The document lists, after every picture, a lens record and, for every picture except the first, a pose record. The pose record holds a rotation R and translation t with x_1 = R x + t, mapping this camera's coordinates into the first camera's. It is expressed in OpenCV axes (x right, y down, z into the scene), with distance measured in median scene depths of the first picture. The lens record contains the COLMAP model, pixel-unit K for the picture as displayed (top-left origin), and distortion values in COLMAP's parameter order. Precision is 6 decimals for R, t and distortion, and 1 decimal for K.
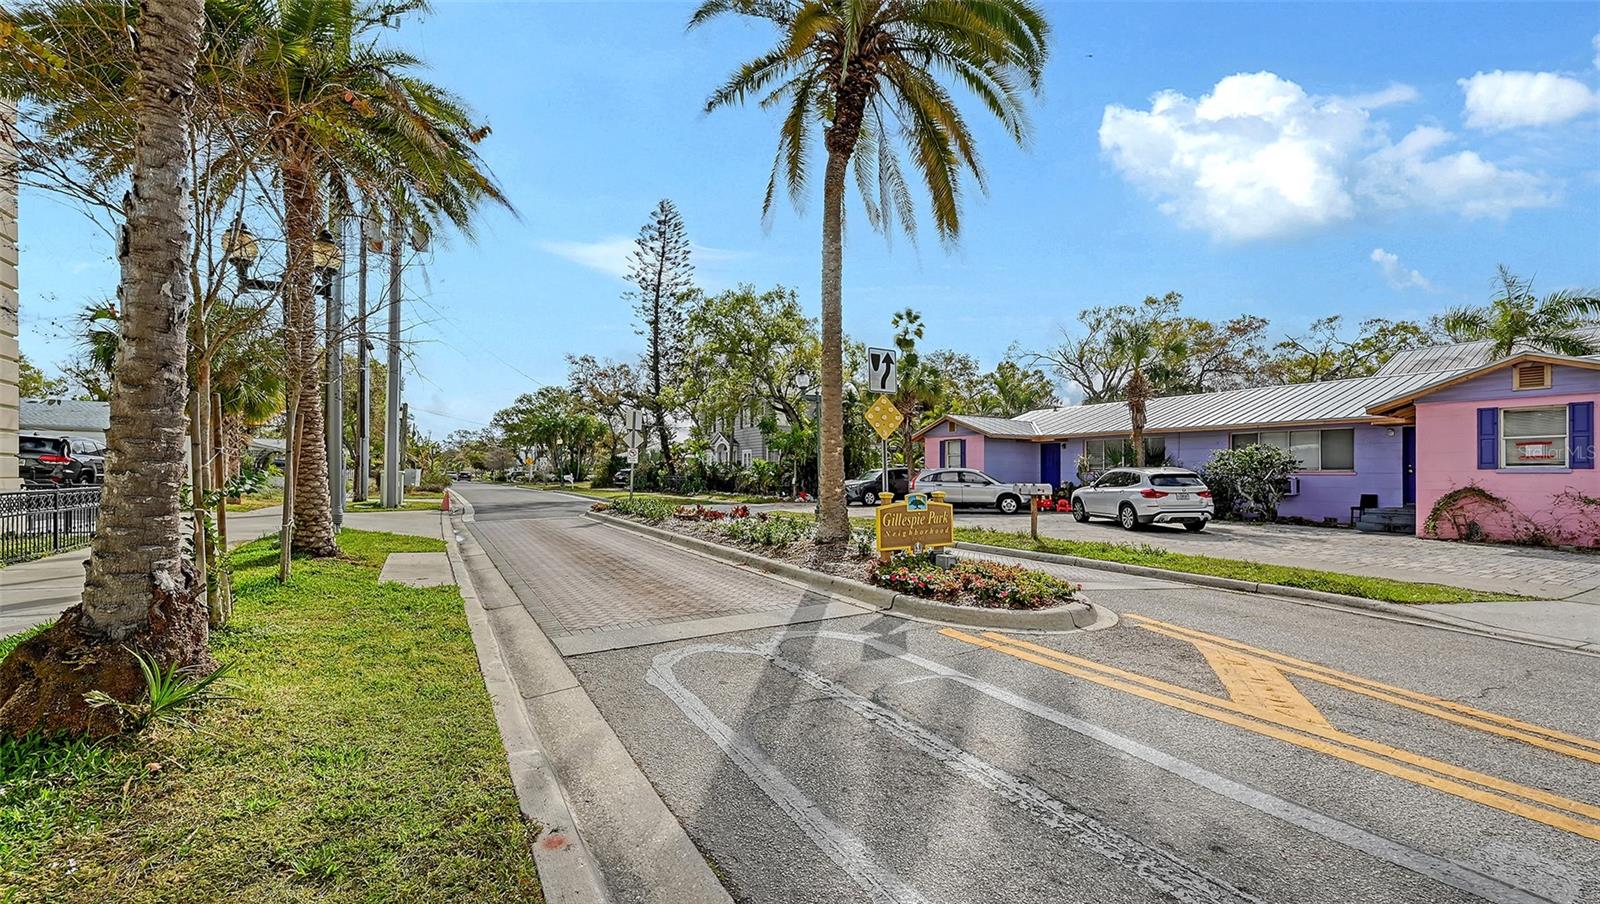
lens RADIAL K [[650.1, 0, 792.3], [0, 650.1, 468.6], [0, 0, 1]] dist [-0.001605, 0.000753]
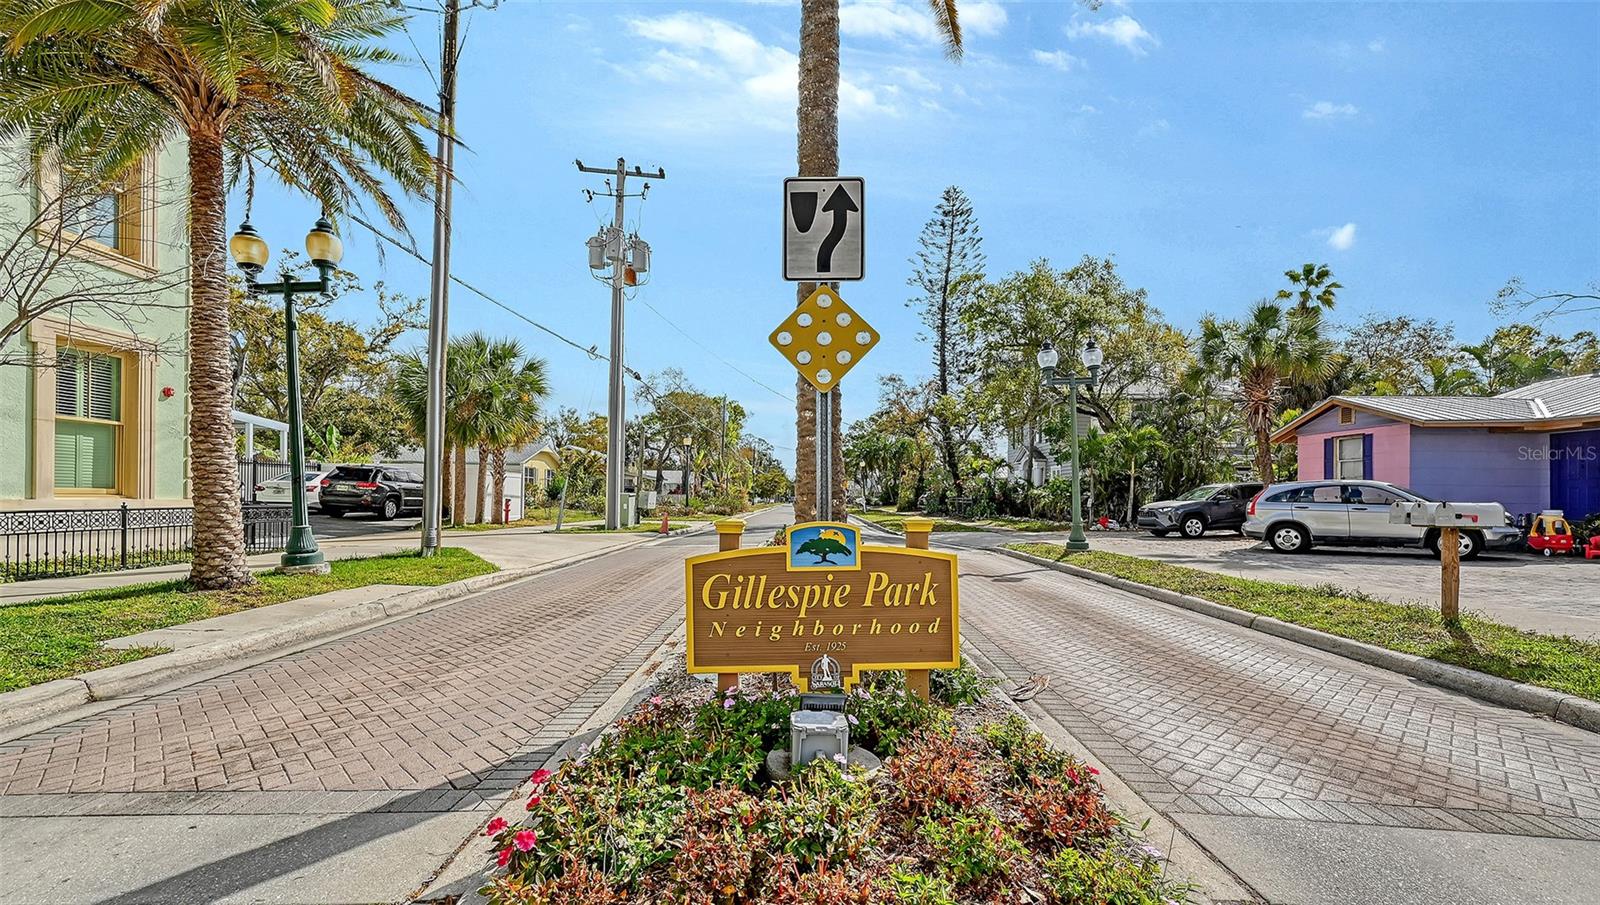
lens RADIAL K [[650.1, 0, 812.7], [0, 650.1, 489.6], [0, 0, 1]] dist [-0.001605, 0.000753]
pose [[0.868125, -0.013647, -0.496158, 0.104466], [0.010930, 0.999905, -0.008379, 0.006796], [0.496225, 0.001851, 0.868192, 0.193116]]
